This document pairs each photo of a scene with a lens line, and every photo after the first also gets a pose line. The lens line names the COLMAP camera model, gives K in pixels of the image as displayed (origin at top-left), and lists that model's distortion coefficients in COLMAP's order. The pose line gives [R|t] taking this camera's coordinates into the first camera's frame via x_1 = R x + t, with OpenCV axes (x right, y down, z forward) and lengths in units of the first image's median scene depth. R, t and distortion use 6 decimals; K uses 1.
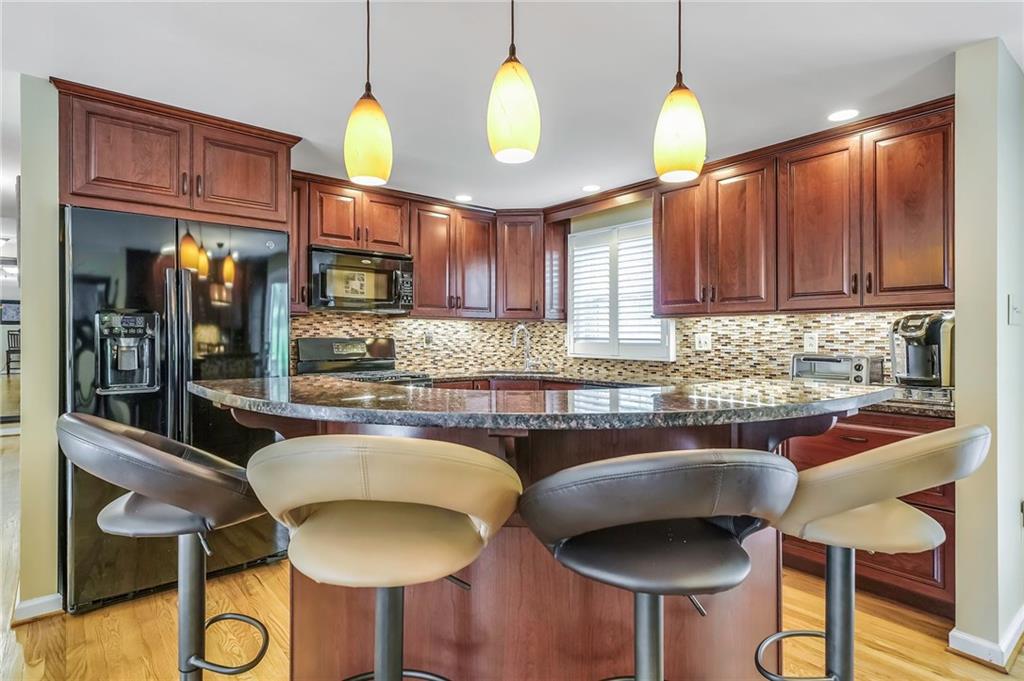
lens RADIAL K [[549.0, 0, 493.0], [0, 549.0, 332.7], [0, 0, 1]] dist [0.007003, 0.003286]
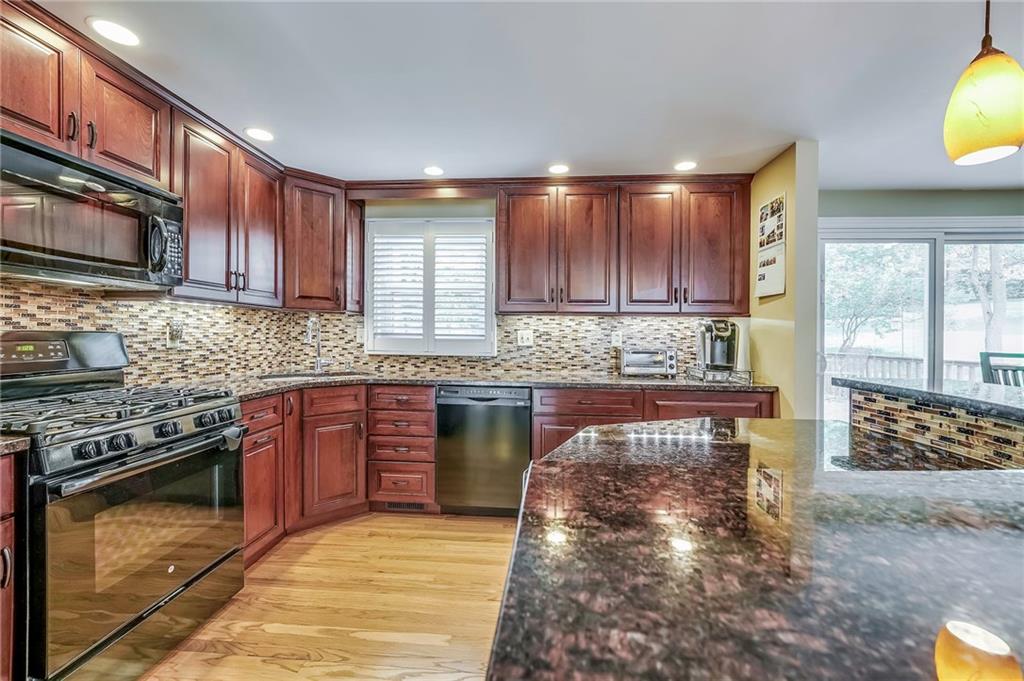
lens RADIAL K [[418.9, 0, 514.4], [0, 418.9, 335.3], [0, 0, 1]] dist [-0.007370, 0.001778]
pose [[0.672632, 0.001846, 0.739975, -0.245041], [-0.015617, 0.999810, 0.011702, 0.001632], [-0.739812, -0.019427, 0.672533, 0.418951]]
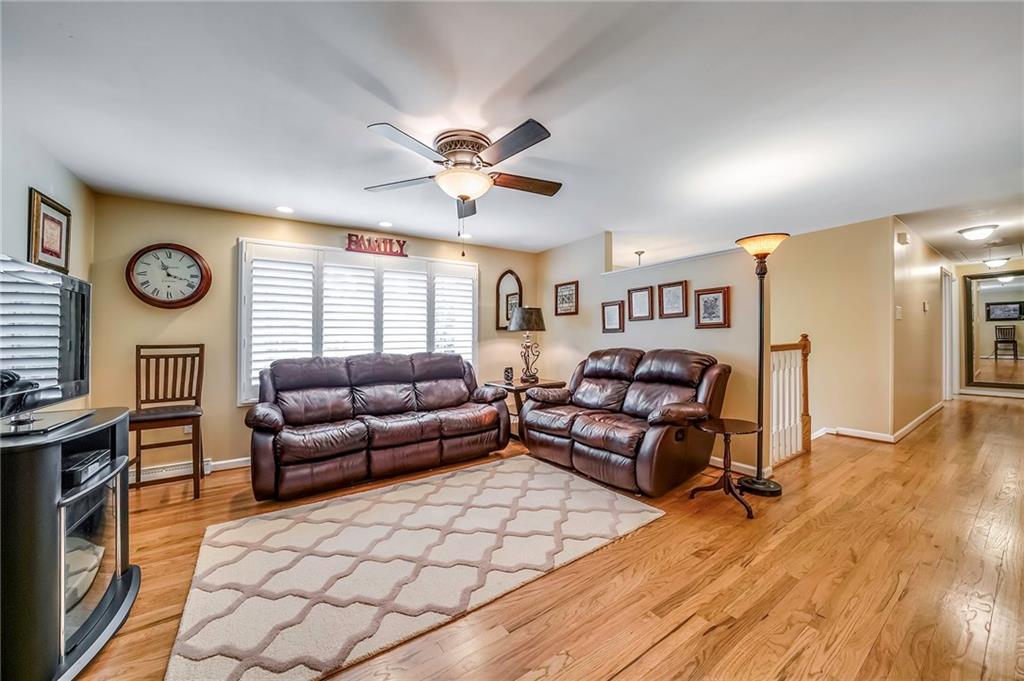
lens RADIAL K [[366.2, 0, 513.6], [0, 366.2, 333.7], [0, 0, 1]] dist [-0.015040, 0.001220]
pose [[-0.072321, -0.014154, -0.997281, 0.188782], [0.023053, 0.999608, -0.015859, 0.017825], [0.997115, -0.024137, -0.071967, -0.311494]]
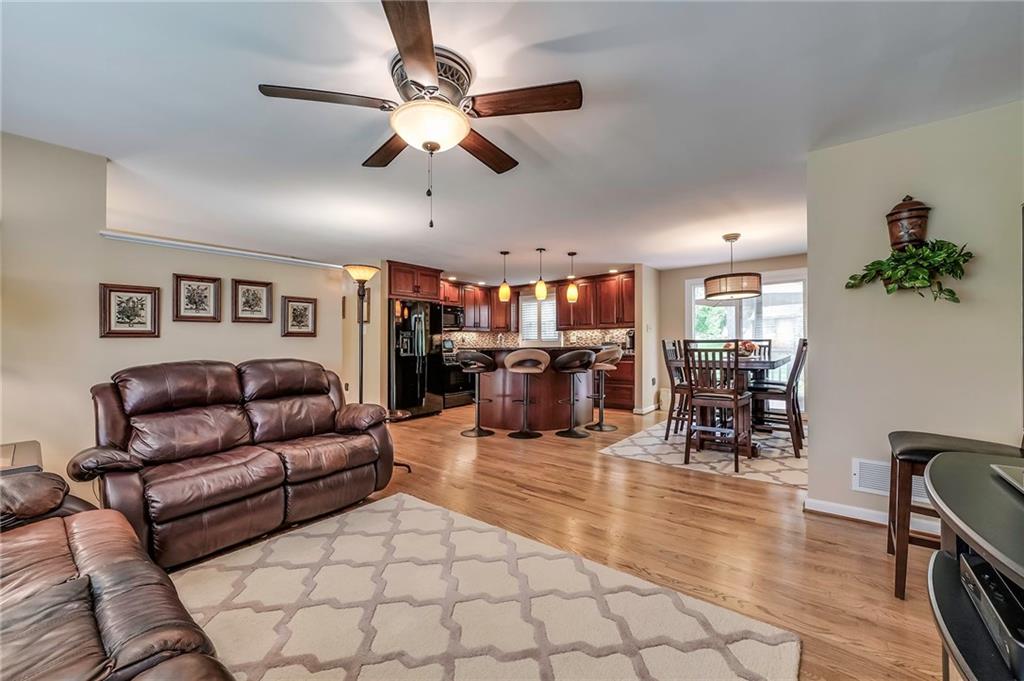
lens RADIAL K [[412.7, 0, 494.2], [0, 412.7, 349.0], [0, 0, 1]] dist [0.000518, 0.000033]
pose [[0.981379, -0.015113, 0.191483, -0.379329], [0.011377, 0.999723, 0.020595, 0.016356], [-0.191742, -0.018033, 0.981280, -0.898495]]
